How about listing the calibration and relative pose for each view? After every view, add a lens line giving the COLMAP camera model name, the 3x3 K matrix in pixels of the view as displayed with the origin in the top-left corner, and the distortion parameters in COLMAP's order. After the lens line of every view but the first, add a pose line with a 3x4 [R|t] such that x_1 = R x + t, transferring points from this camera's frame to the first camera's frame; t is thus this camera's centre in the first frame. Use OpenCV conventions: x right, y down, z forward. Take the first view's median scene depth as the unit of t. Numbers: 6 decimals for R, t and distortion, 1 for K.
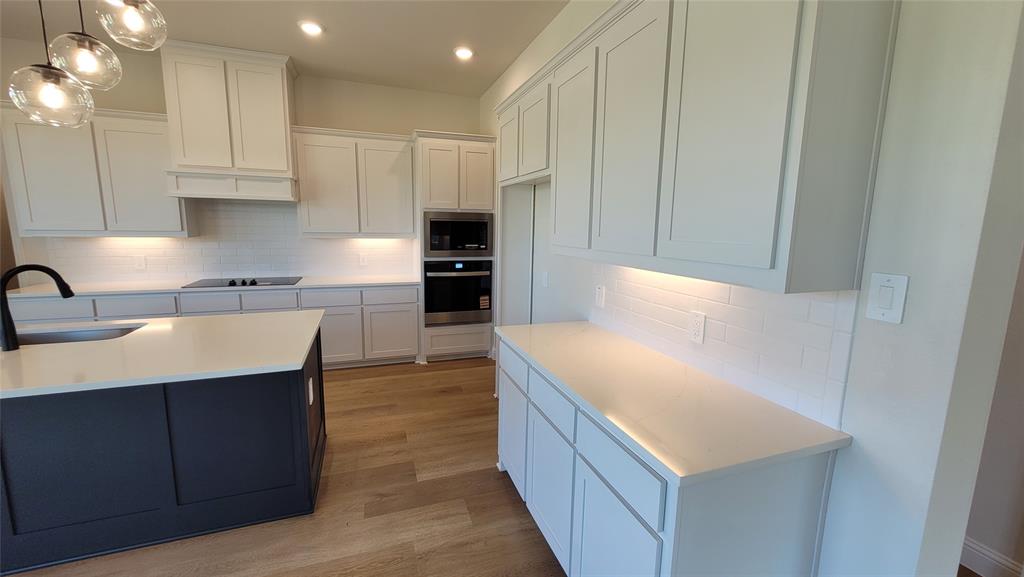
lens RADIAL K [[402.5, 0, 511.7], [0, 402.5, 284.2], [0, 0, 1]] dist [0.002178, -0.001198]
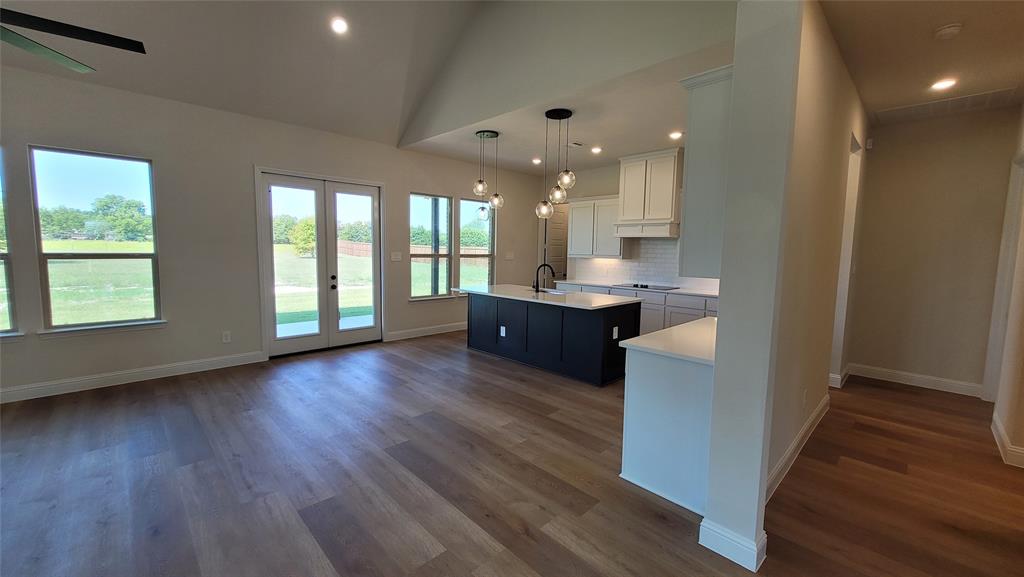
lens RADIAL K [[402.5, 0, 509.4], [0, 402.5, 287.1], [0, 0, 1]] dist [0.002178, -0.001198]
pose [[0.413857, 0.075644, -0.907194, 0.611558], [-0.142984, 0.989574, 0.017284, 0.047673], [0.899043, 0.122561, 0.420358, -0.191725]]
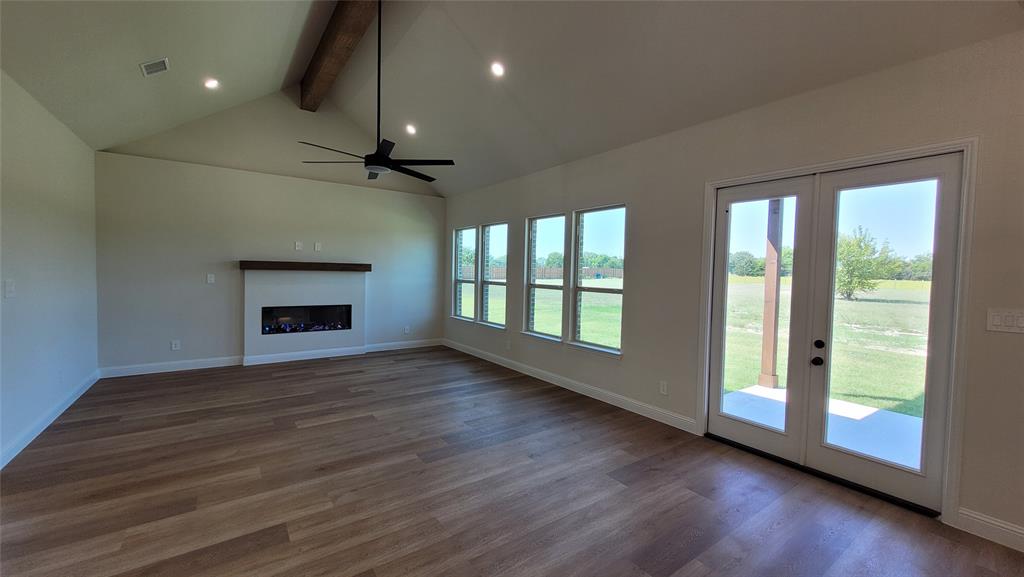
lens RADIAL K [[402.5, 0, 511.2], [0, 402.5, 287.4], [0, 0, 1]] dist [0.002178, -0.001198]
pose [[-0.959576, -0.029424, -0.279907, -0.154018], [-0.081541, 0.980931, 0.176425, -0.075791], [0.269378, 0.192117, -0.943677, 0.422002]]
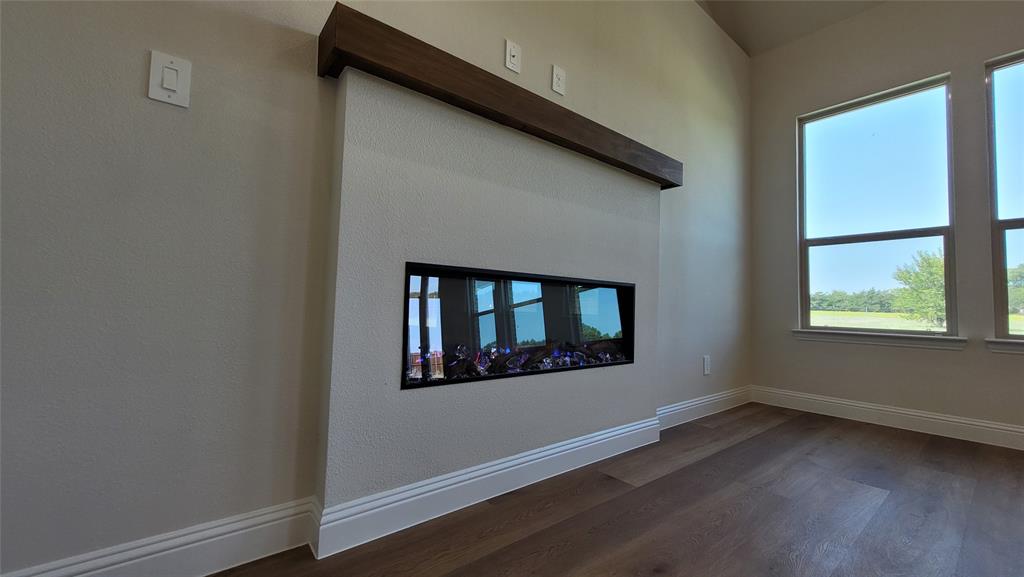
lens RADIAL K [[402.5, 0, 513.0], [0, 402.5, 287.5], [0, 0, 1]] dist [0.002178, -0.001198]
pose [[-0.943919, -0.061208, -0.324453, 0.374222], [-0.093218, 0.992093, 0.084037, 0.354489], [0.316743, 0.109569, -0.942161, -0.989700]]
